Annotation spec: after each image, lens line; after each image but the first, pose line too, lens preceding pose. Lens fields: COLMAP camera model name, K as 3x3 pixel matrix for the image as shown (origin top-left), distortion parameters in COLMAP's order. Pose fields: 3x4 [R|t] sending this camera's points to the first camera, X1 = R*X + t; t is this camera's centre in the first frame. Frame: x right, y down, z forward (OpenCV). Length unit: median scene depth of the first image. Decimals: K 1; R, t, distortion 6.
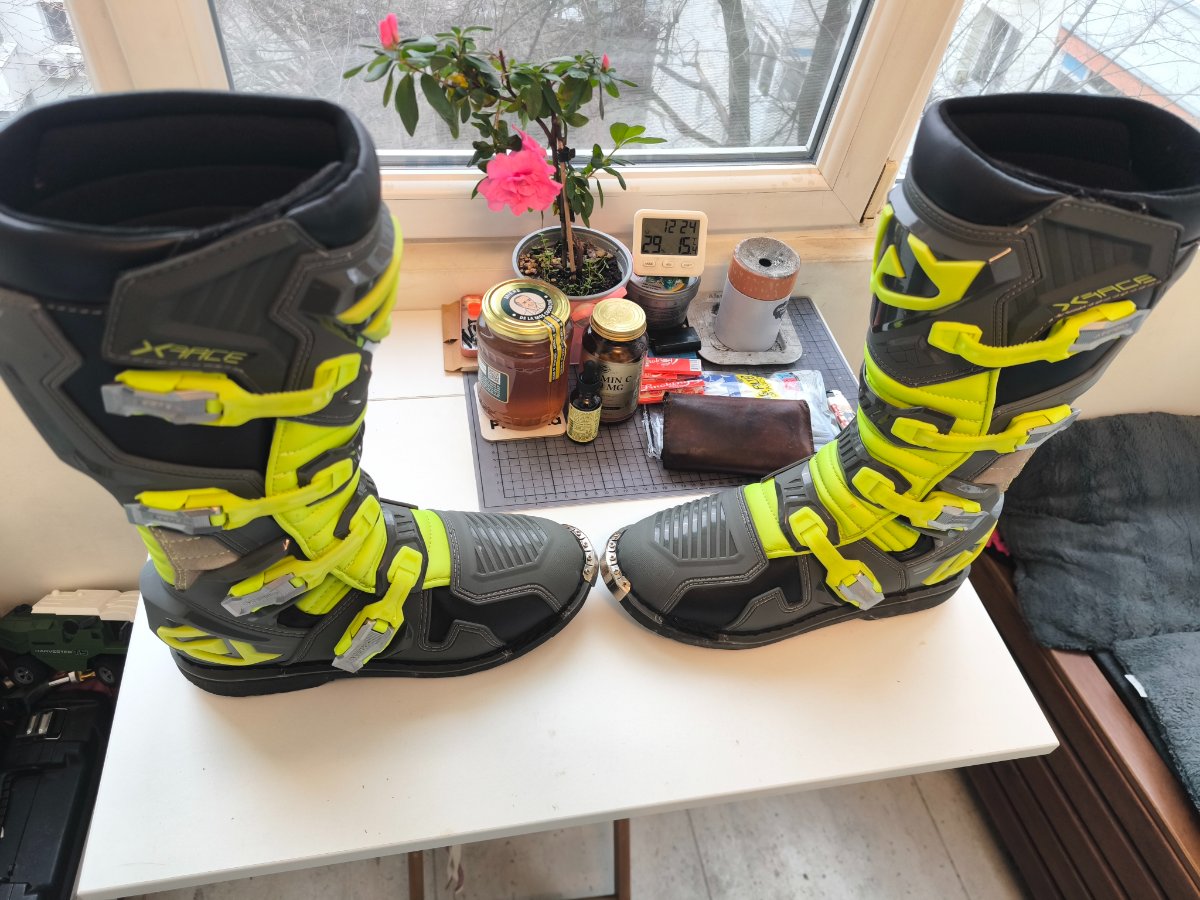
lens RADIAL K [[831.4, 0, 600.0], [0, 831.4, 450.0], [0, 0, 1]] dist [-0.002089, -0.004573]
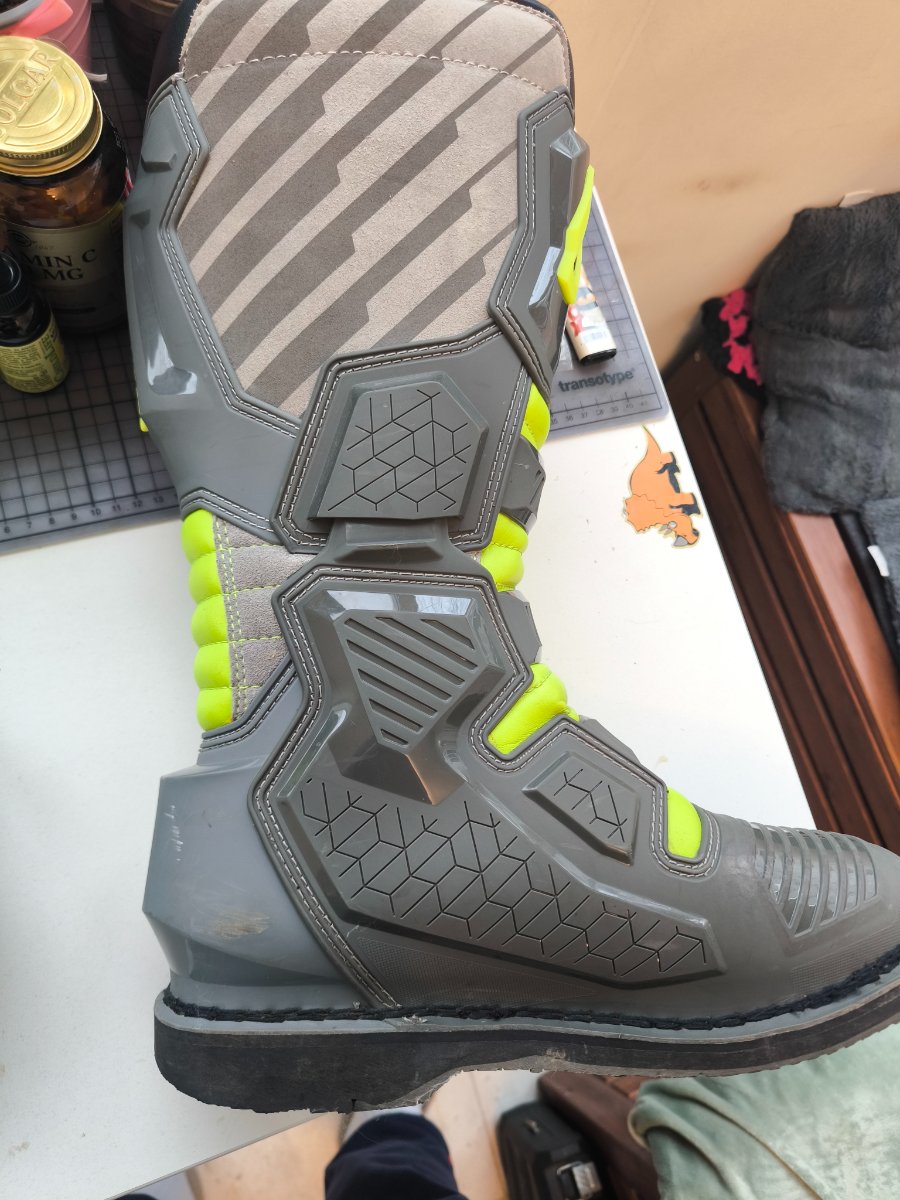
lens RADIAL K [[831.4, 0, 450.0], [0, 831.4, 600.0], [0, 0, 1]] dist [-0.002089, -0.004573]
pose [[0.986063, -0.074707, 0.148654, 0.084160], [-0.011538, 0.860654, 0.509059, -0.096239], [-0.165970, -0.503680, 0.847798, 0.313710]]
